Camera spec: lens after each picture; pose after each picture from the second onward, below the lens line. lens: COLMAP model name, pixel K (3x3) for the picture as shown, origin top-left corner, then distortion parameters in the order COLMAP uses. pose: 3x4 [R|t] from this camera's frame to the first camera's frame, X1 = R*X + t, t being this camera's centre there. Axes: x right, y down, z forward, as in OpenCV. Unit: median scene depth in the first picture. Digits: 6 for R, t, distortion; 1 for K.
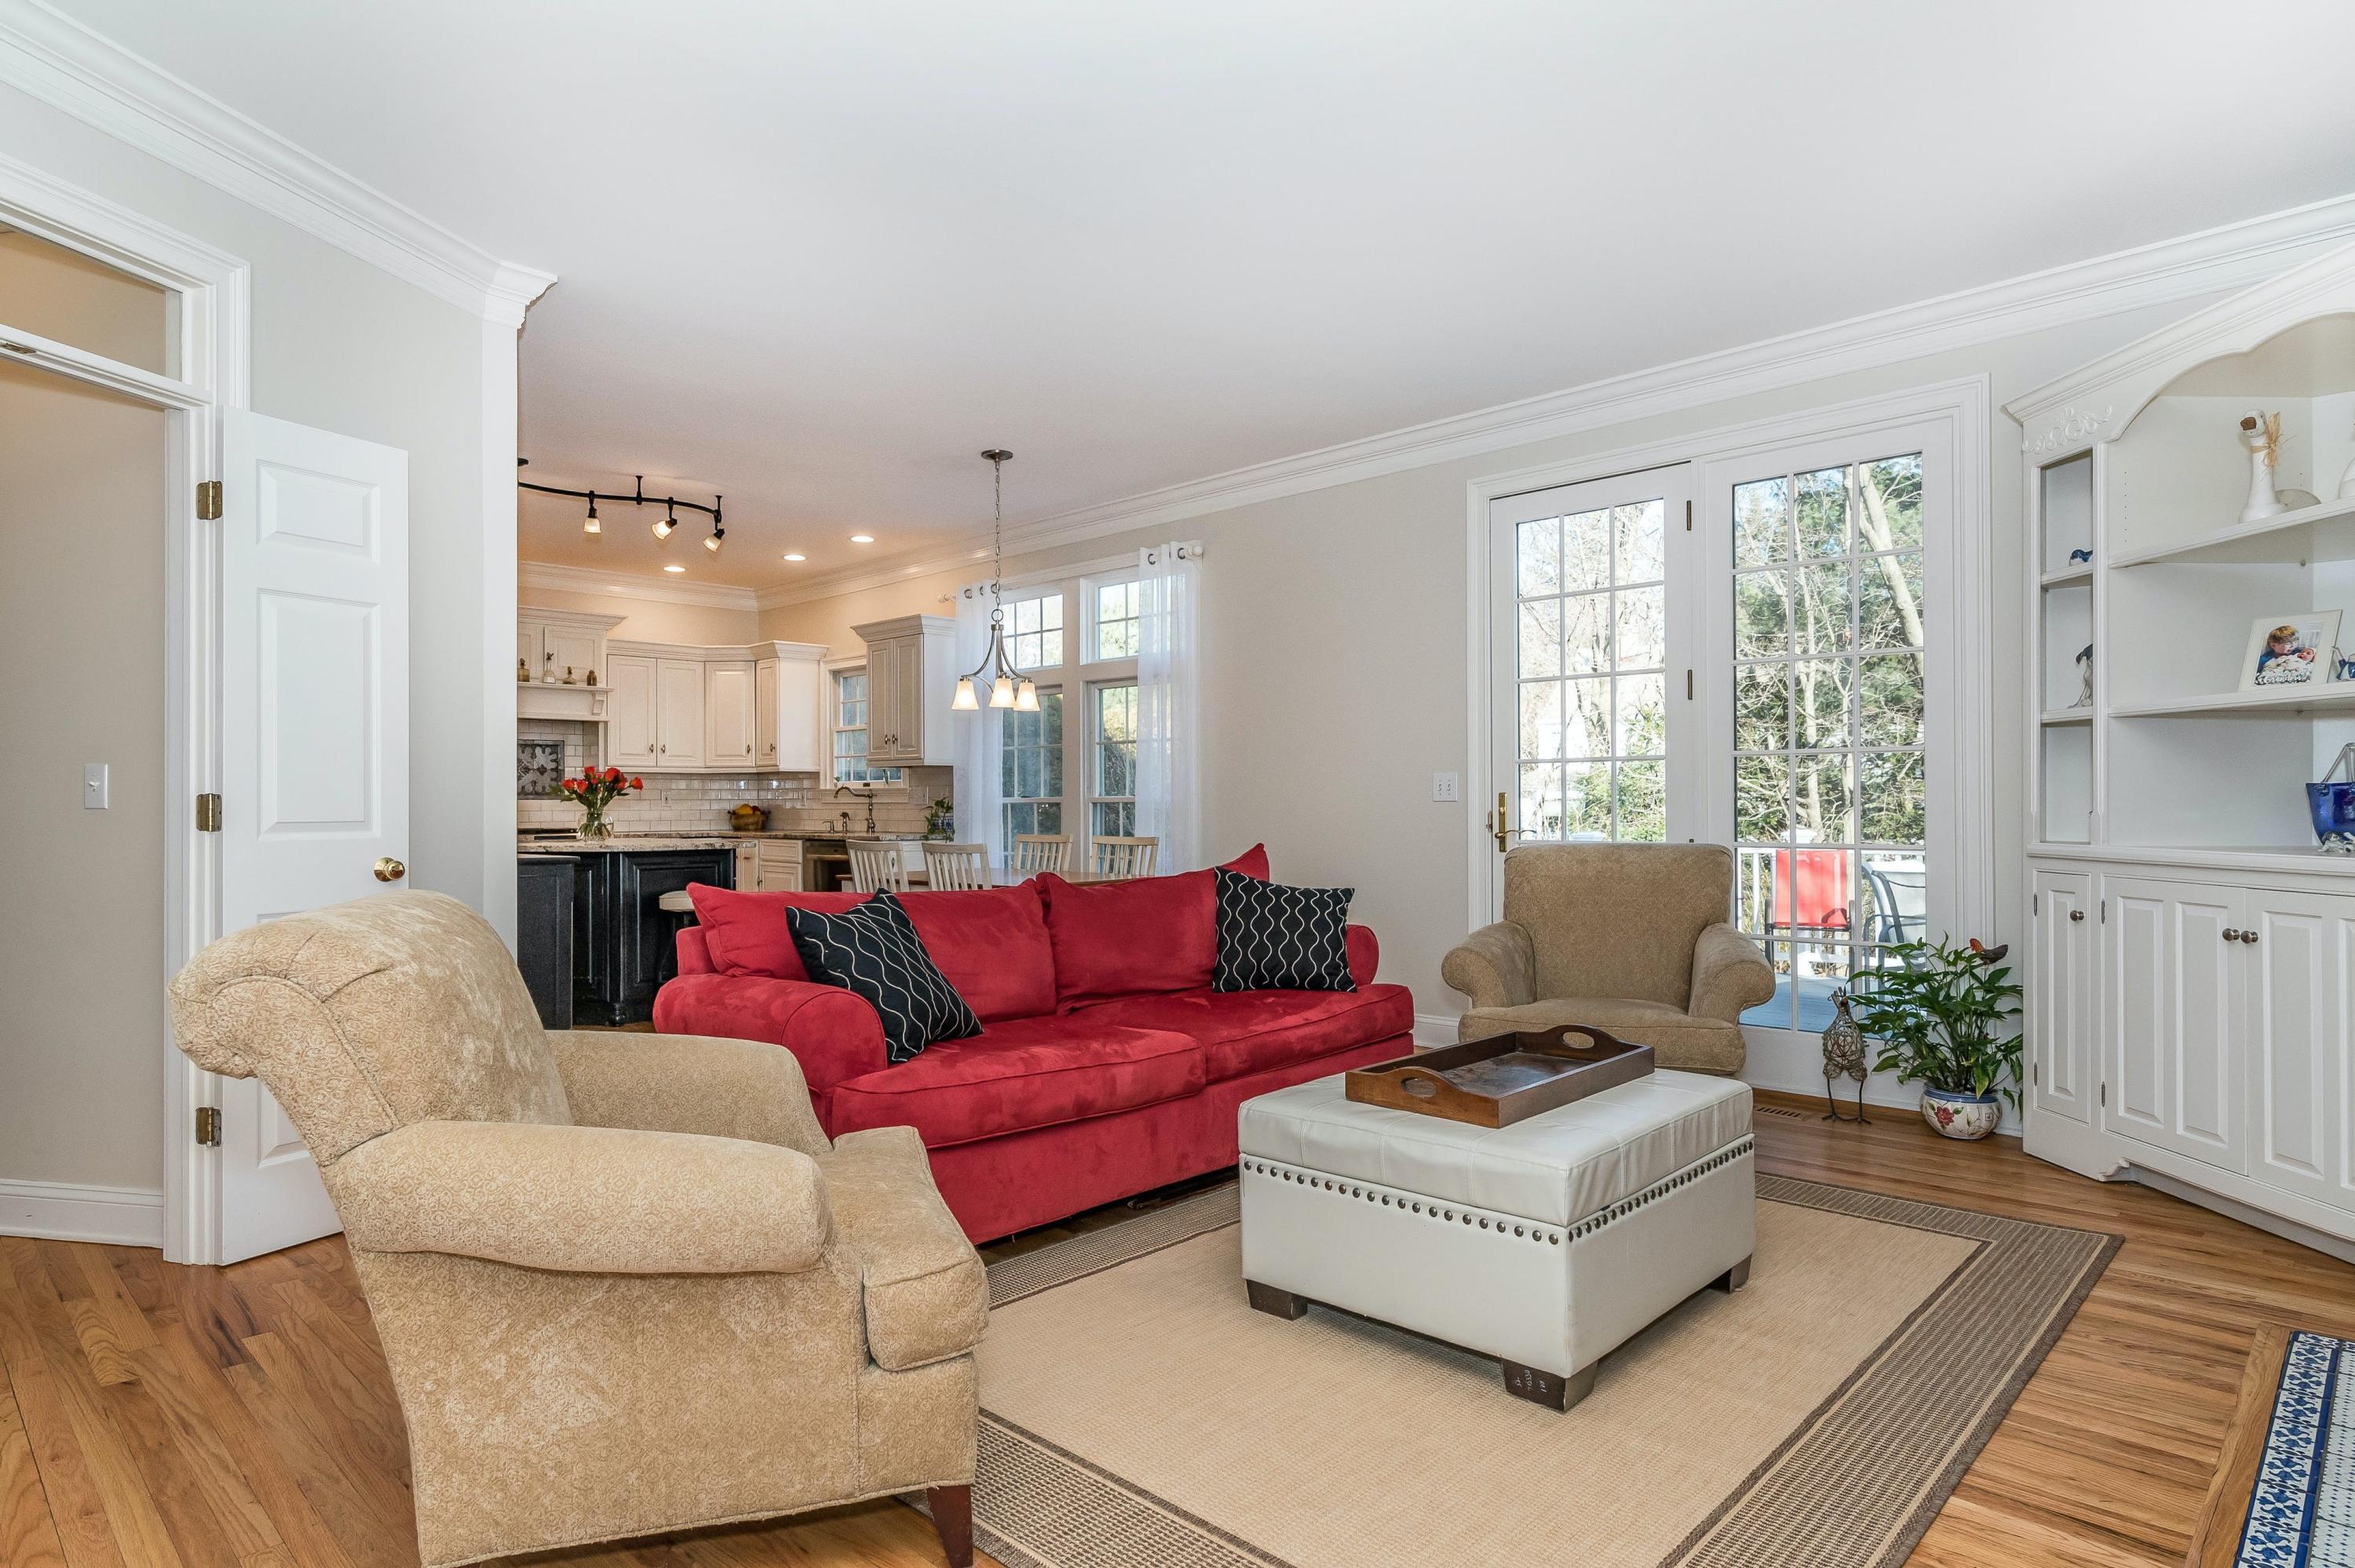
lens RADIAL K [[1301.7, 0, 1173.0], [0, 1301.7, 778.5], [0, 0, 1]] dist [0.001311, -0.000319]
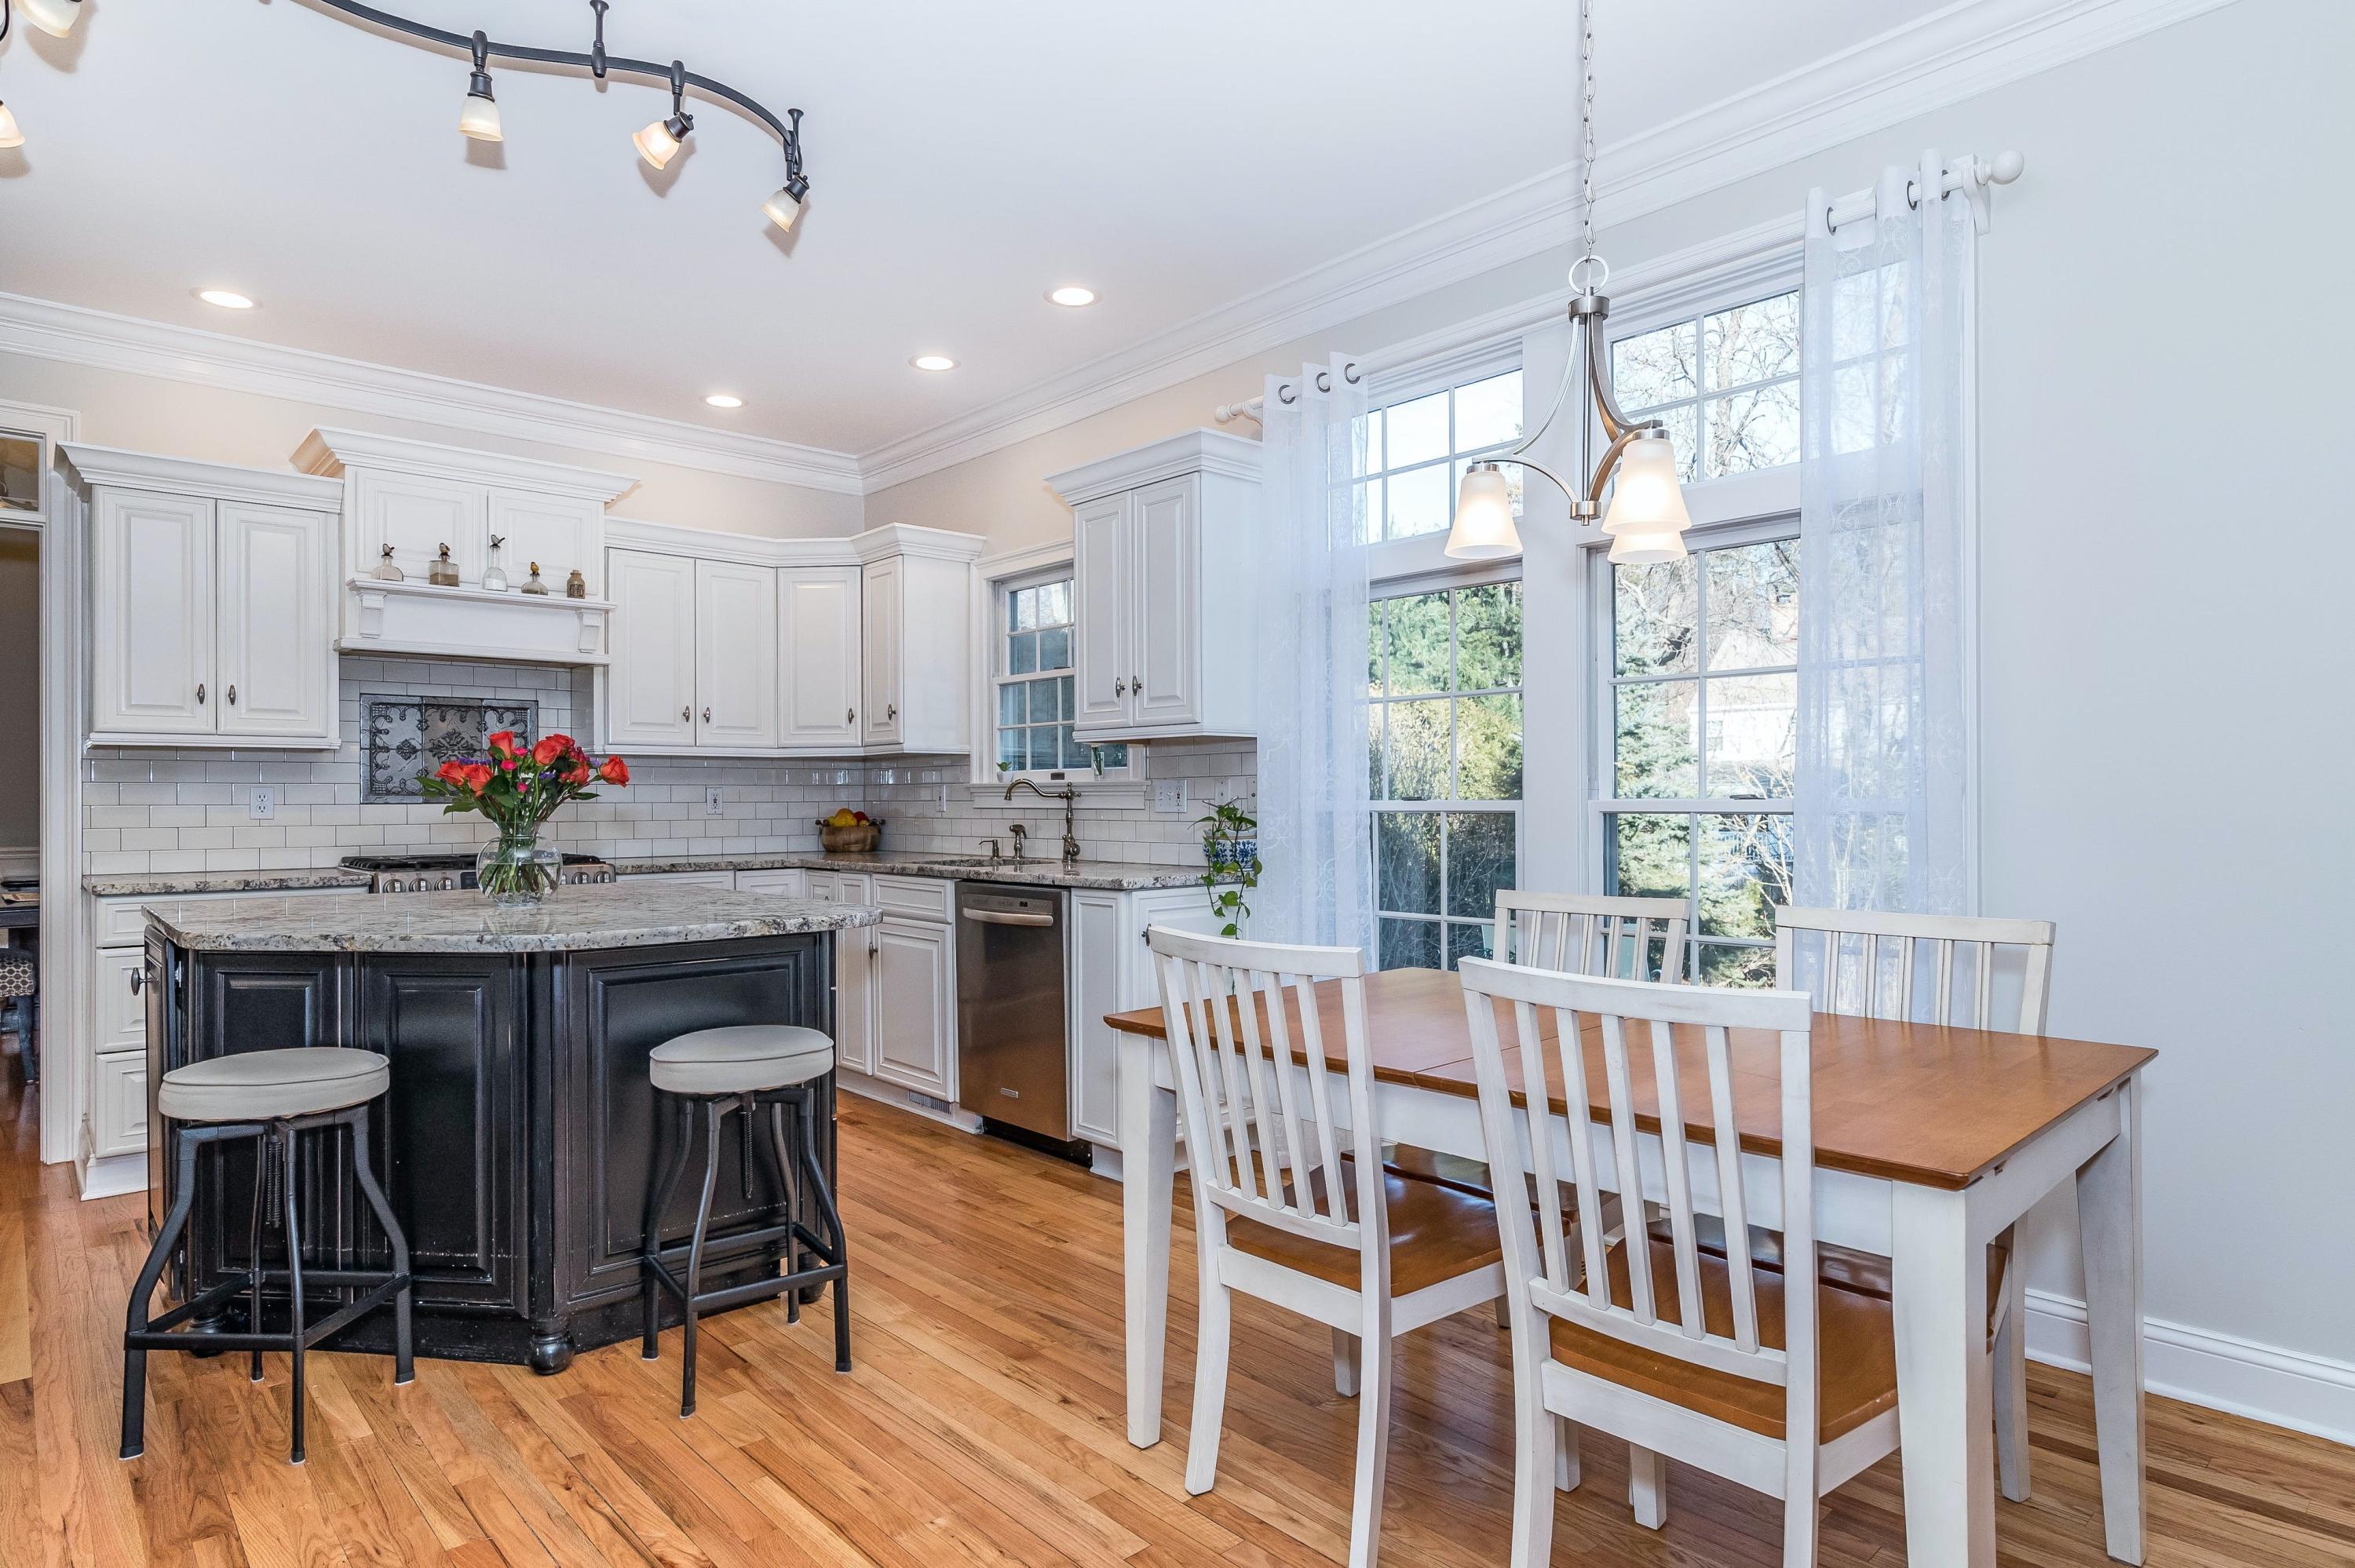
lens RADIAL K [[1301.7, 0, 1166.3], [0, 1301.7, 783.9], [0, 0, 1]] dist [0.001311, -0.000319]
pose [[0.997853, -0.000449, -0.065488, -0.162890], [0.000901, 0.999976, 0.006870, 0.004503], [0.065483, -0.006914, 0.997830, 0.474144]]
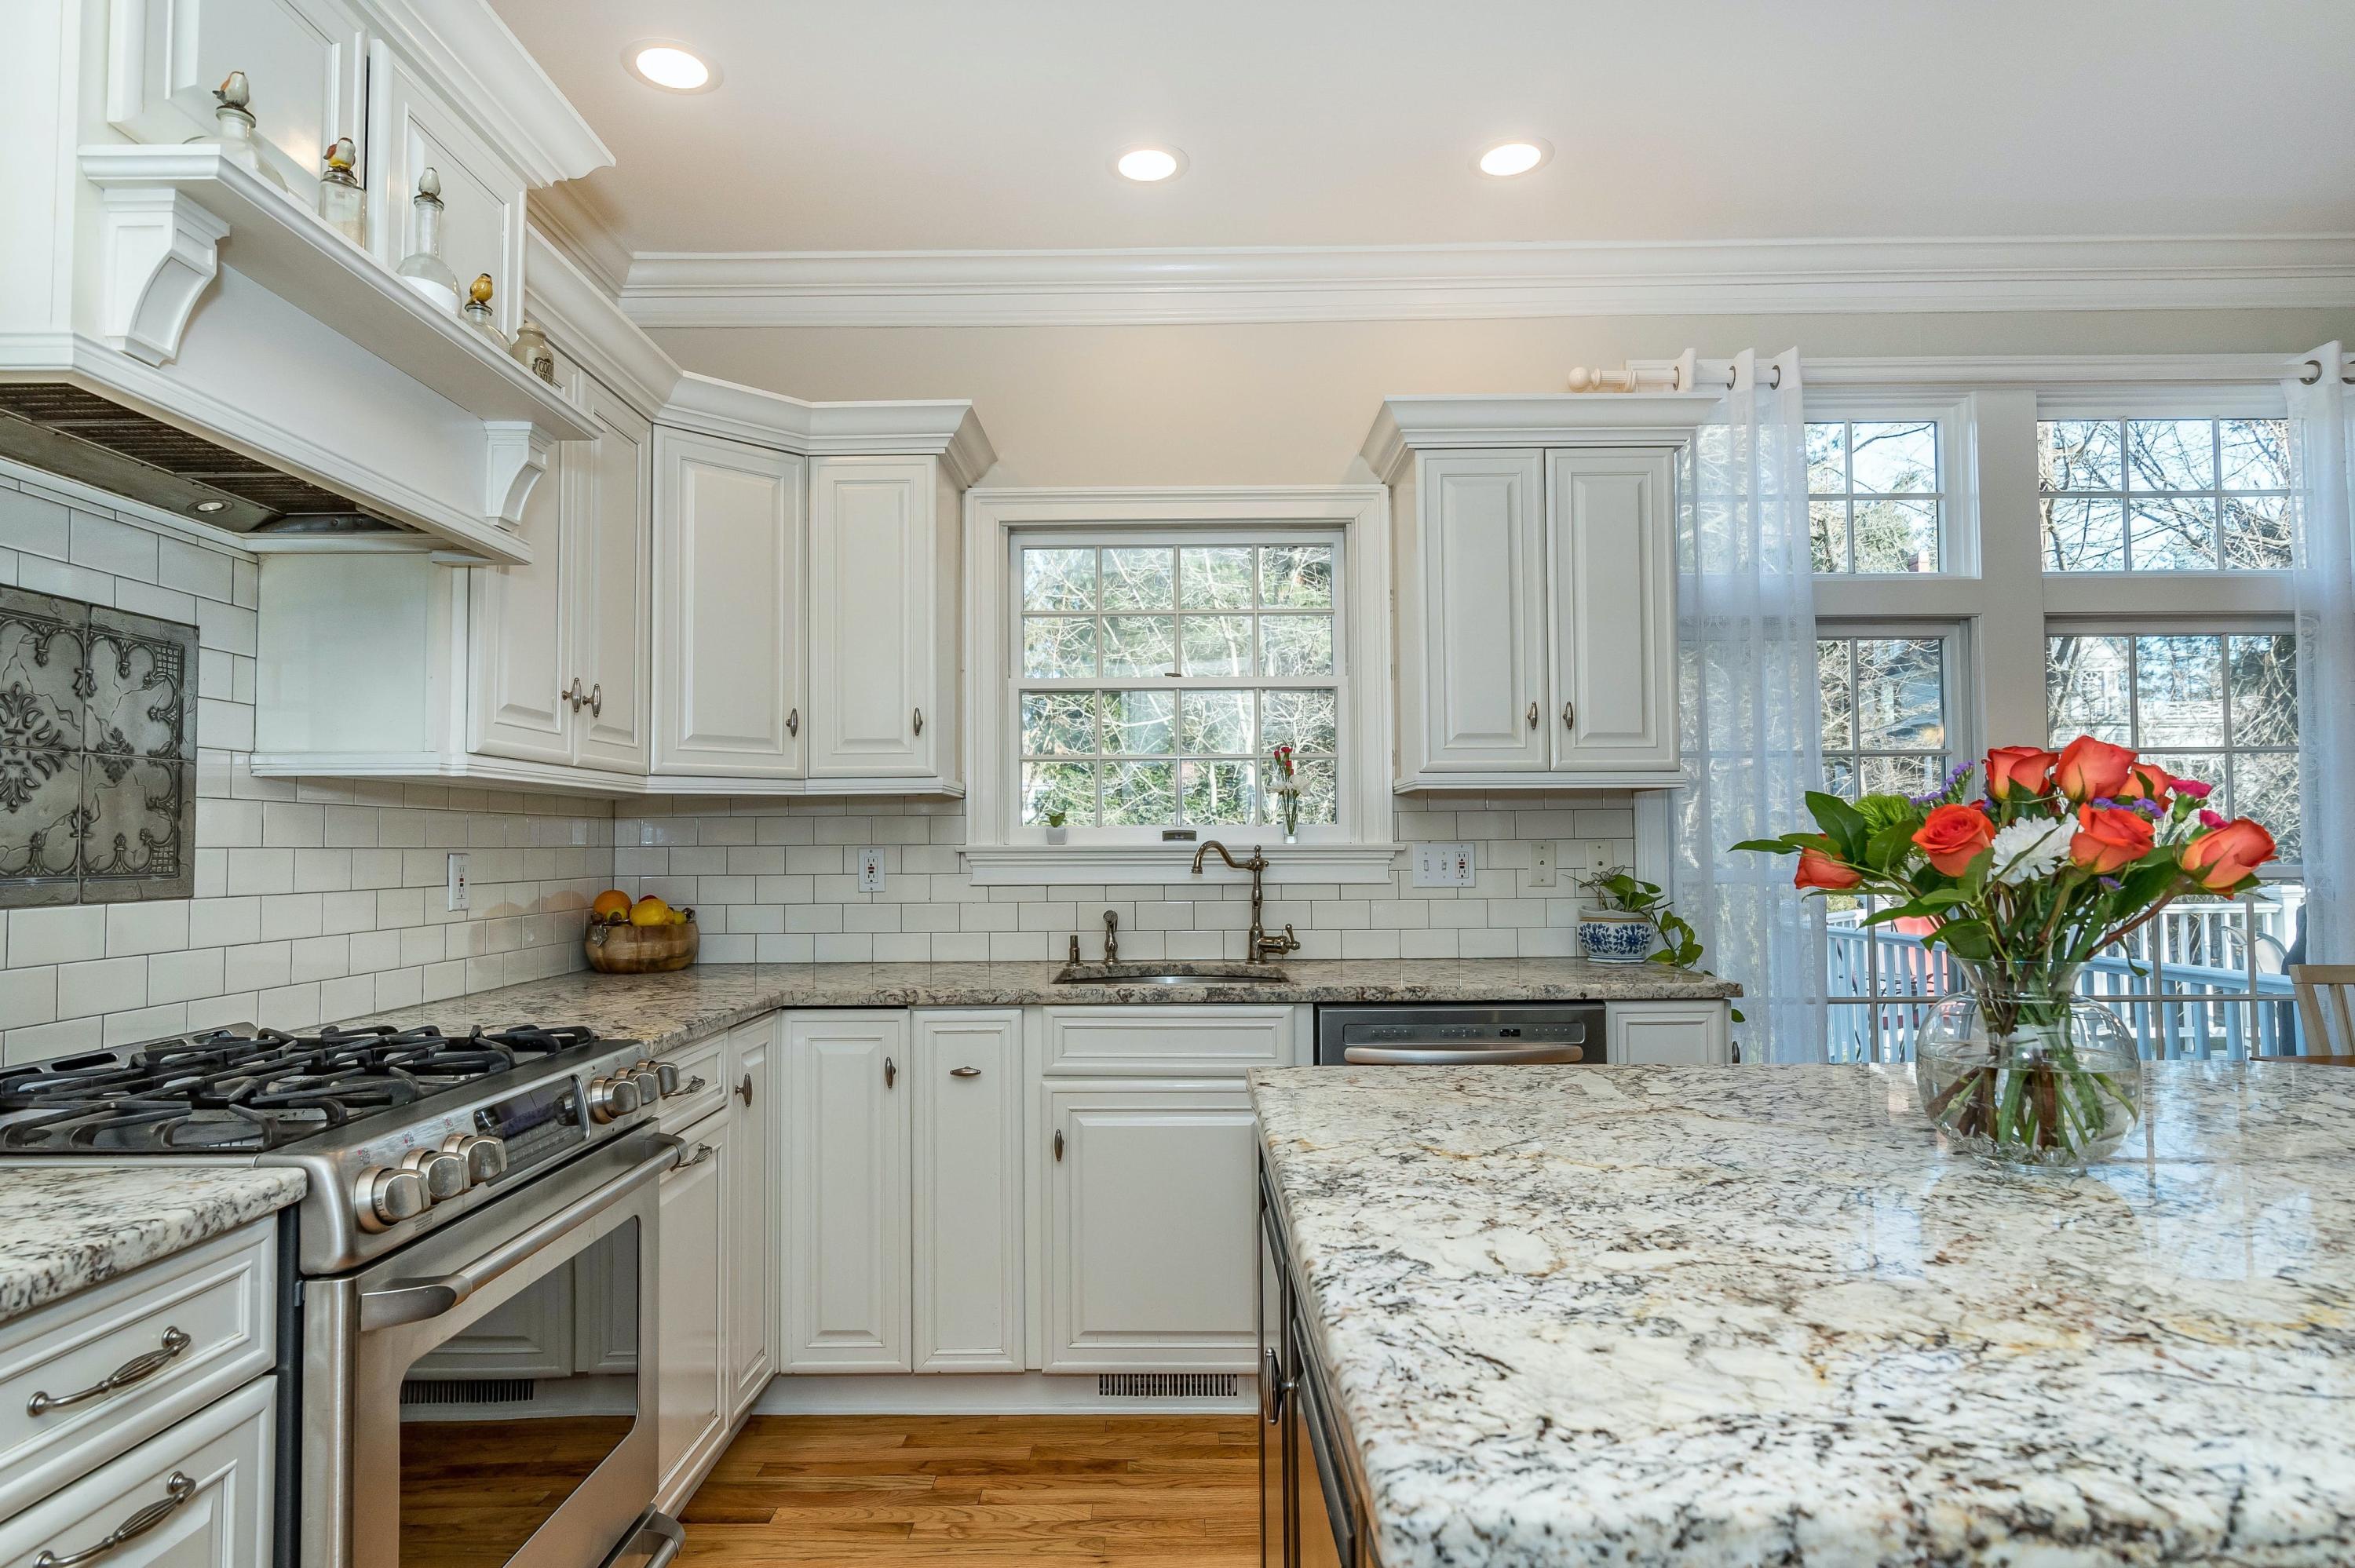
lens RADIAL K [[1301.7, 0, 1172.0], [0, 1301.7, 792.9], [0, 0, 1]] dist [0.001311, -0.000319]
pose [[0.722587, 0.028487, 0.690693, -0.535386], [-0.009399, 0.999463, -0.031389, 0.004370], [-0.691216, 0.016189, 0.722467, 0.782081]]
